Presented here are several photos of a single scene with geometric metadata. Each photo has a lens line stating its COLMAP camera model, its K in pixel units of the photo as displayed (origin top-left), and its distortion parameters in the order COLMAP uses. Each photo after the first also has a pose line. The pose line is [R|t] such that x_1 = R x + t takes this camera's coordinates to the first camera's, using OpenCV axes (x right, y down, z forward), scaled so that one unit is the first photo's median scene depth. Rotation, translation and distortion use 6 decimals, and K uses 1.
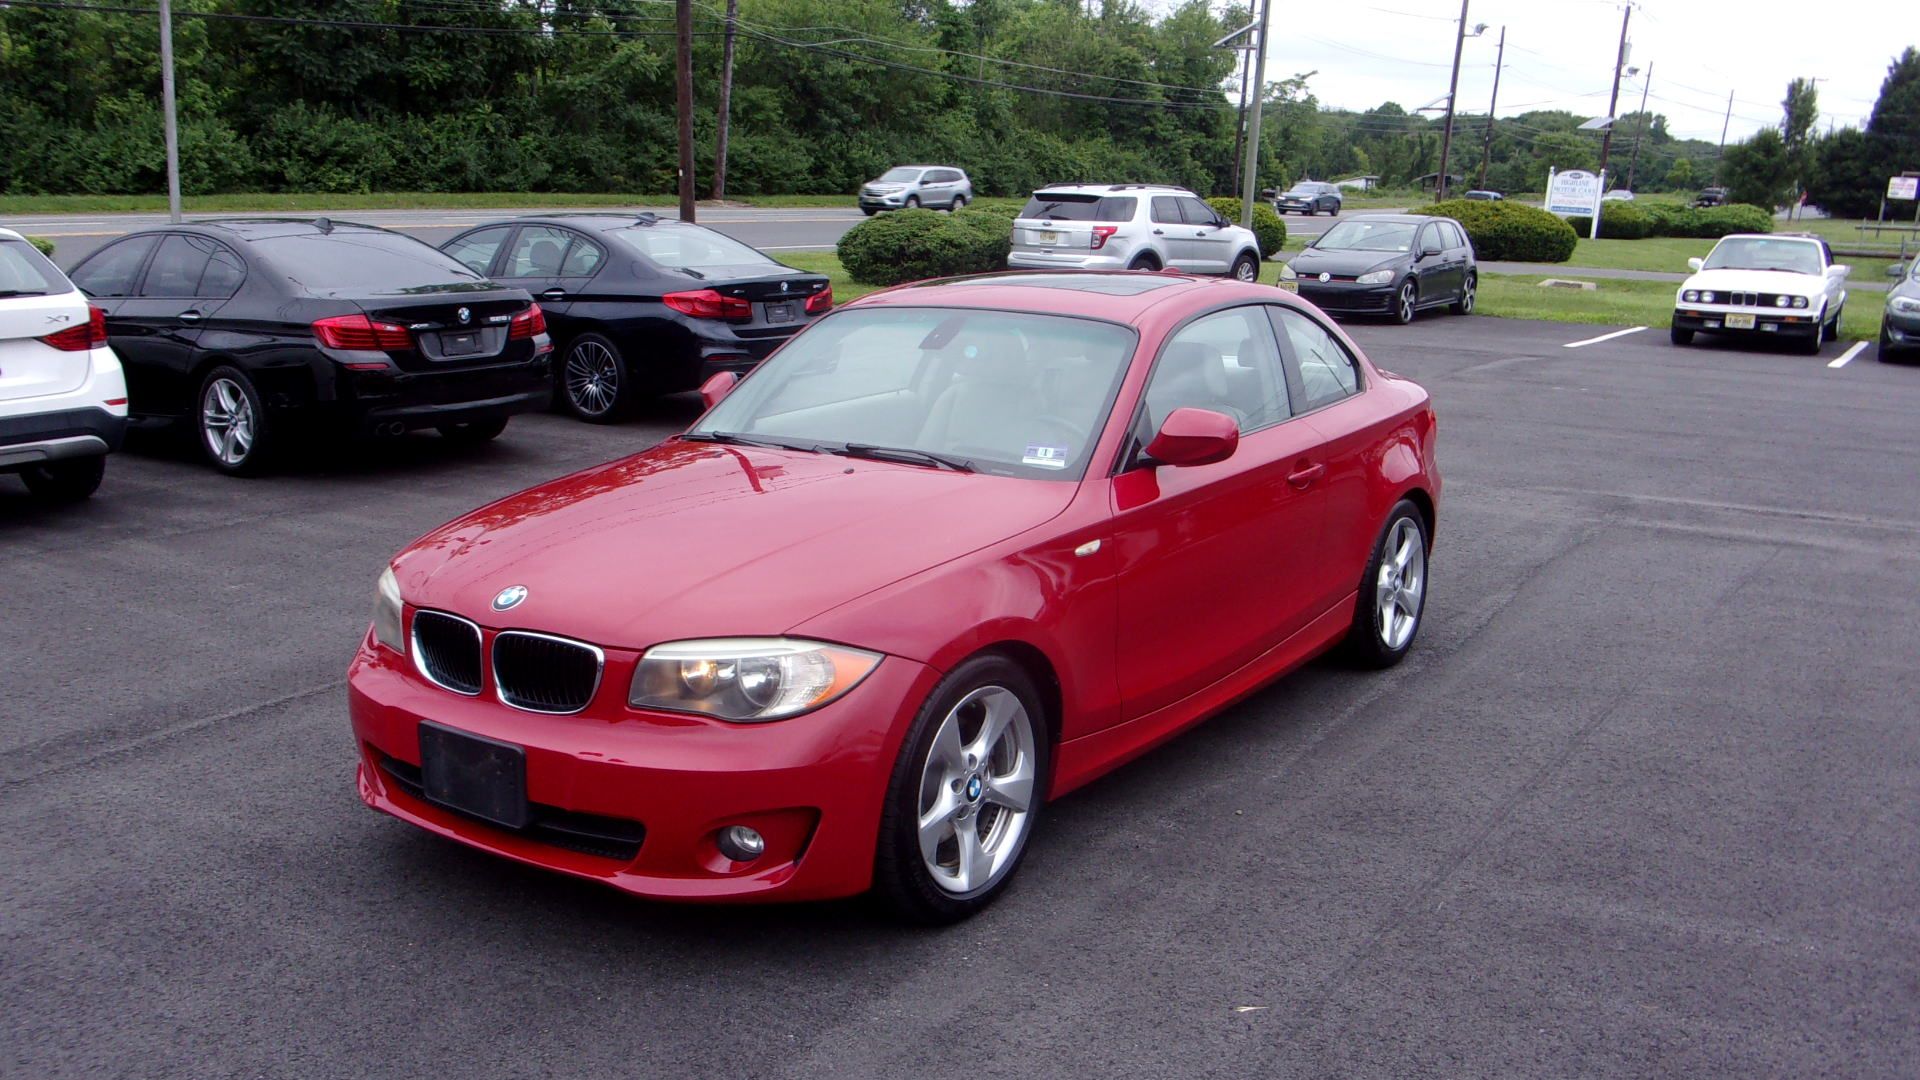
lens RADIAL K [[1638.7, 0, 960.0], [0, 1638.7, 535.9], [0, 0, 1]] dist [0.012358, -0.016740]
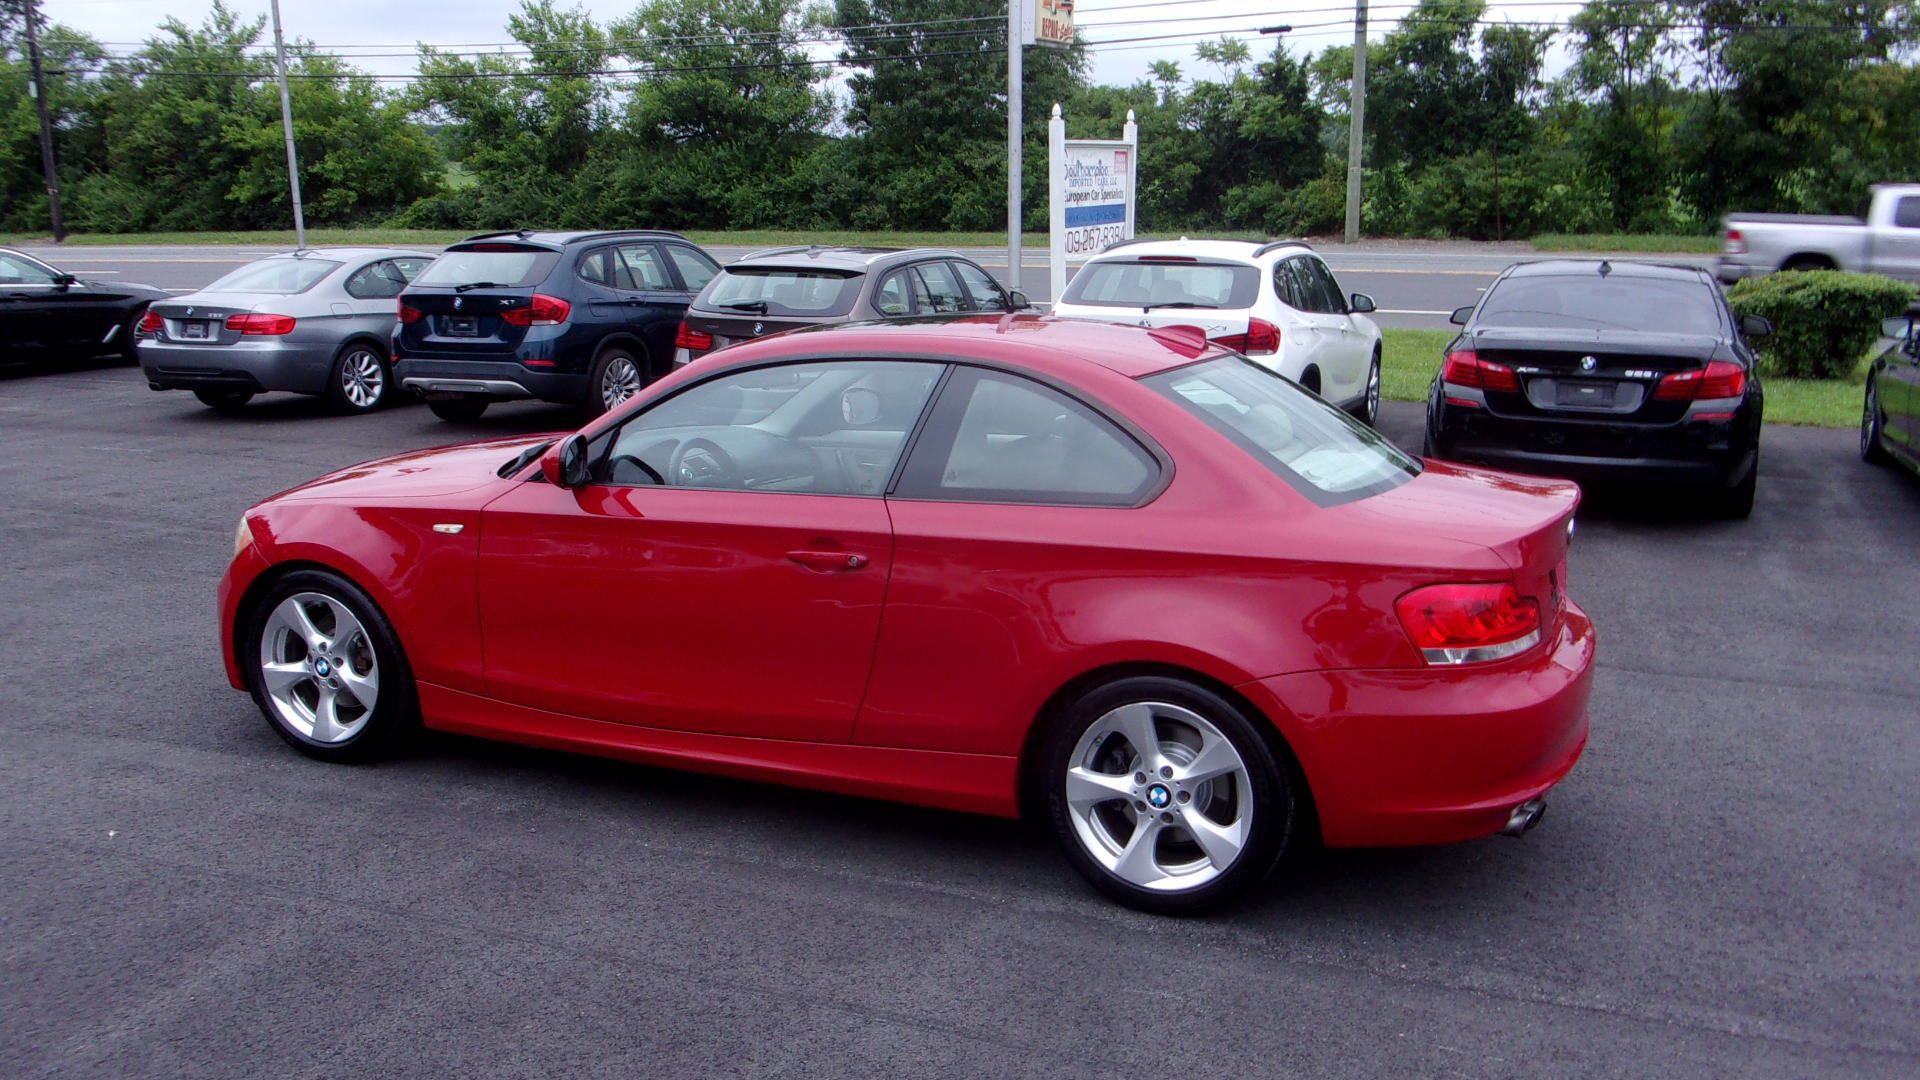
lens RADIAL K [[1638.7, 0, 960.0], [0, 1638.7, 535.9], [0, 0, 1]] dist [0.012358, -0.016740]
pose [[0.277156, 0.194303, -0.940973, 0.175223], [-0.220077, 0.966141, 0.134678, -0.030711], [0.935281, 0.169760, 0.310534, 0.136684]]
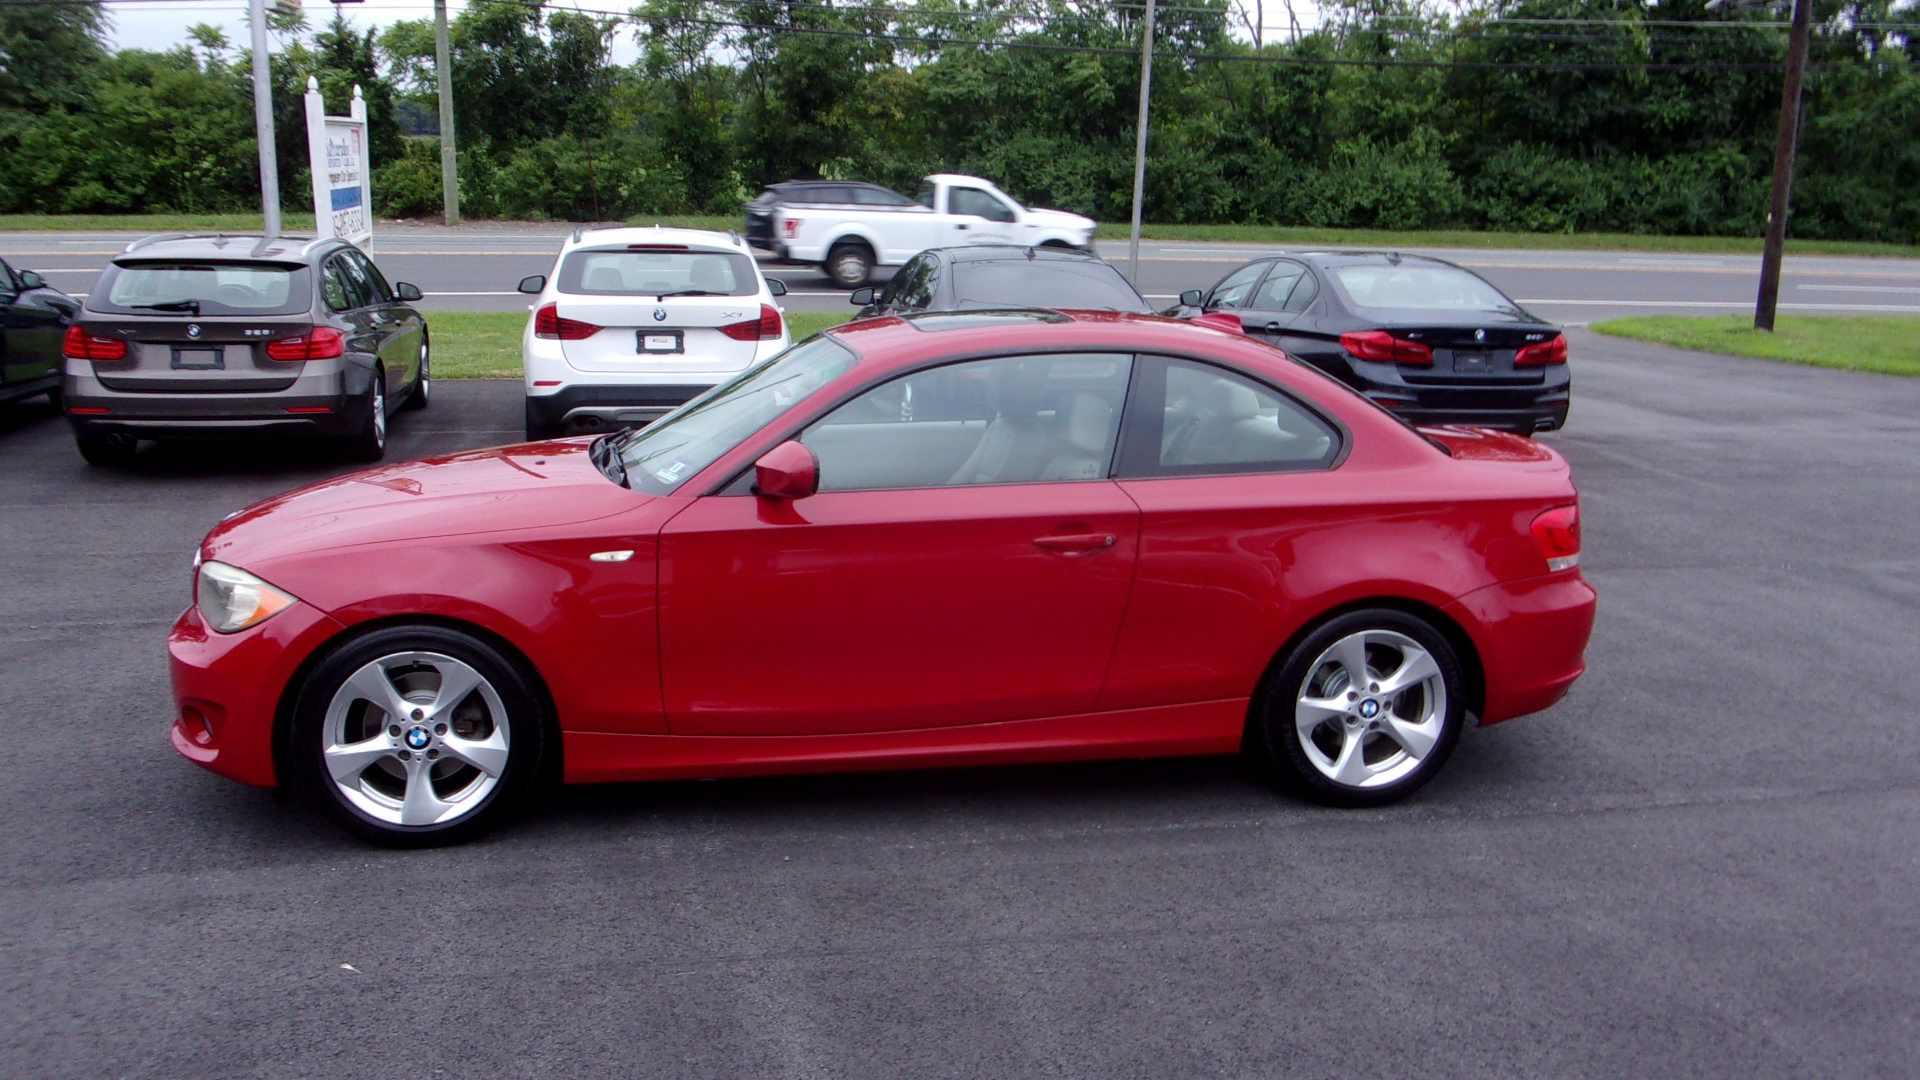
lens RADIAL K [[1638.7, 0, 960.0], [0, 1638.7, 535.9], [0, 0, 1]] dist [0.012358, -0.016740]
pose [[0.749049, 0.147898, -0.645796, 0.126930], [-0.163192, 0.985919, 0.036509, -0.010968], [0.642102, 0.078042, 0.762637, 0.046169]]
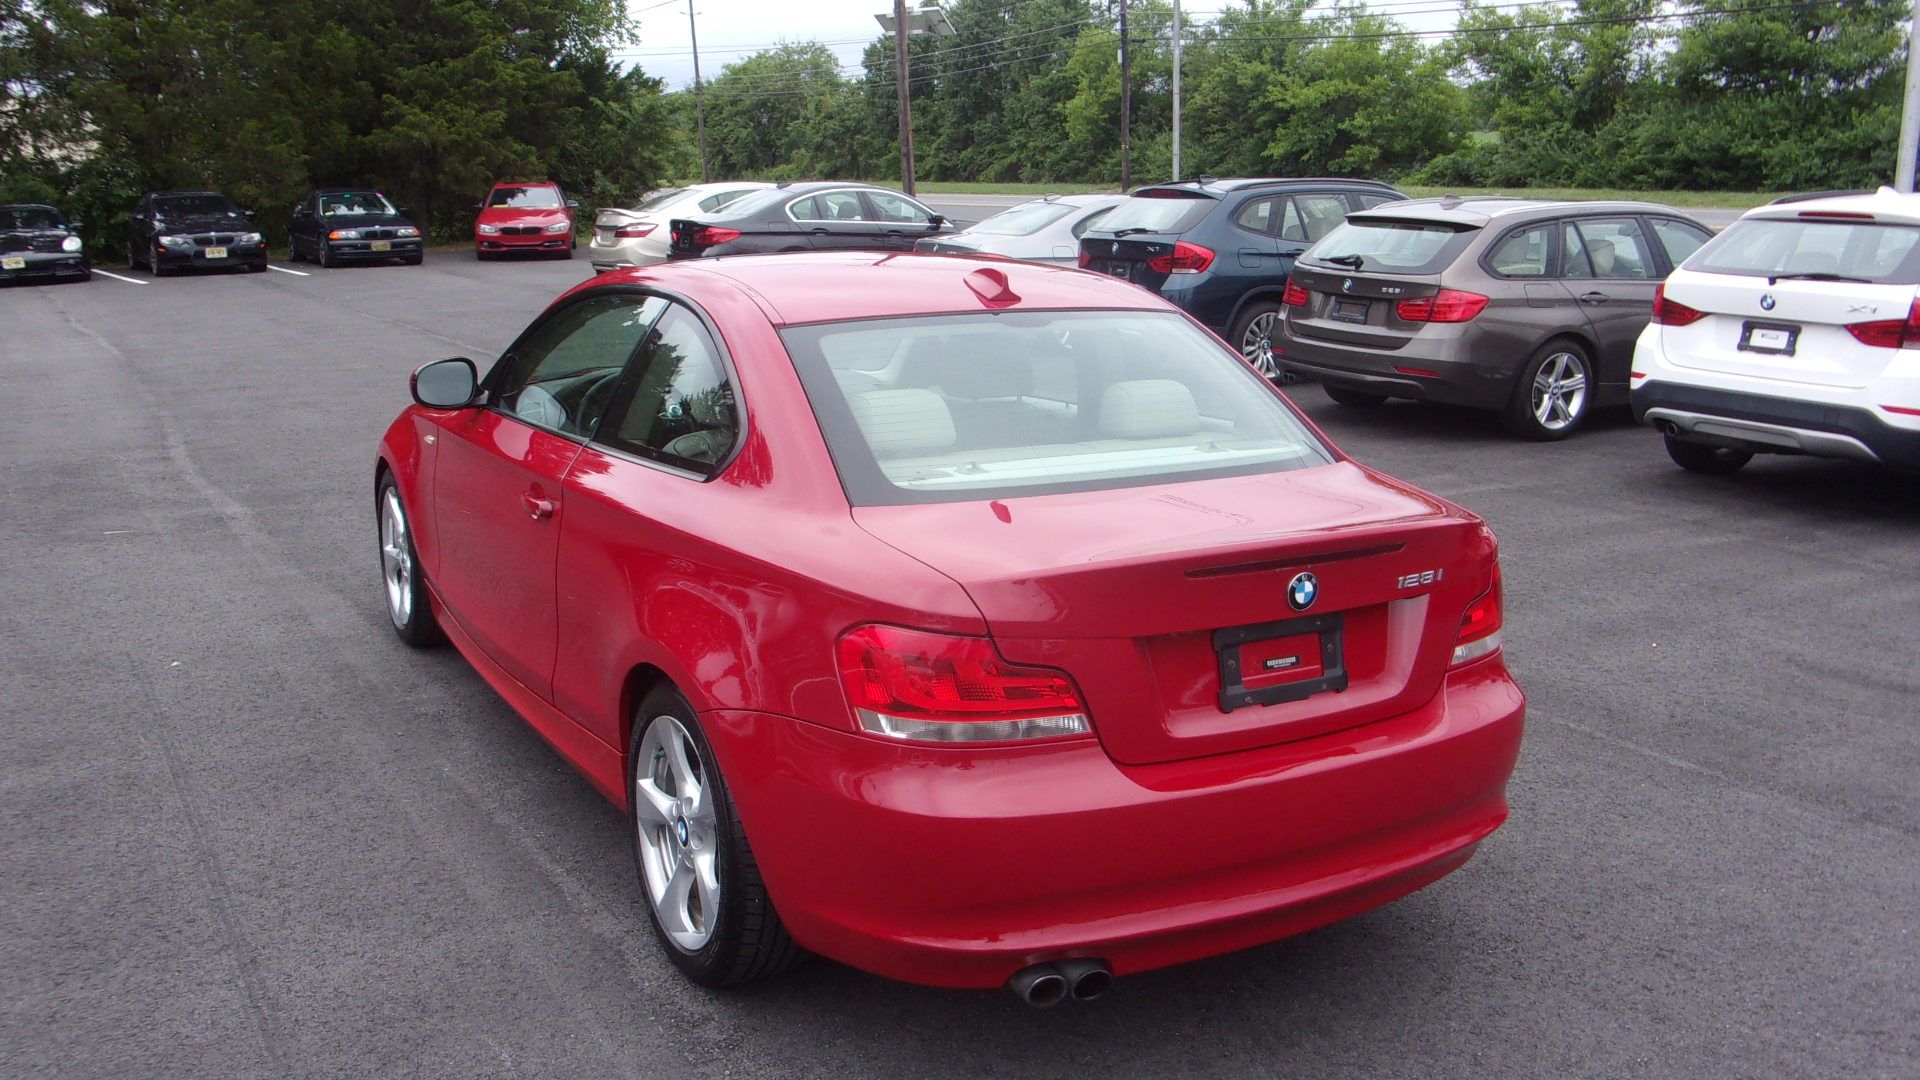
lens RADIAL K [[1647.0, 0, 963.2], [0, 1647.0, 534.0], [0, 0, 1]] dist [-0.000880, 0.007709]
pose [[-0.320680, 0.212313, -0.923086, 0.150706], [-0.220442, 0.931065, 0.290729, -0.050856], [0.921178, 0.296718, -0.251772, 0.236029]]
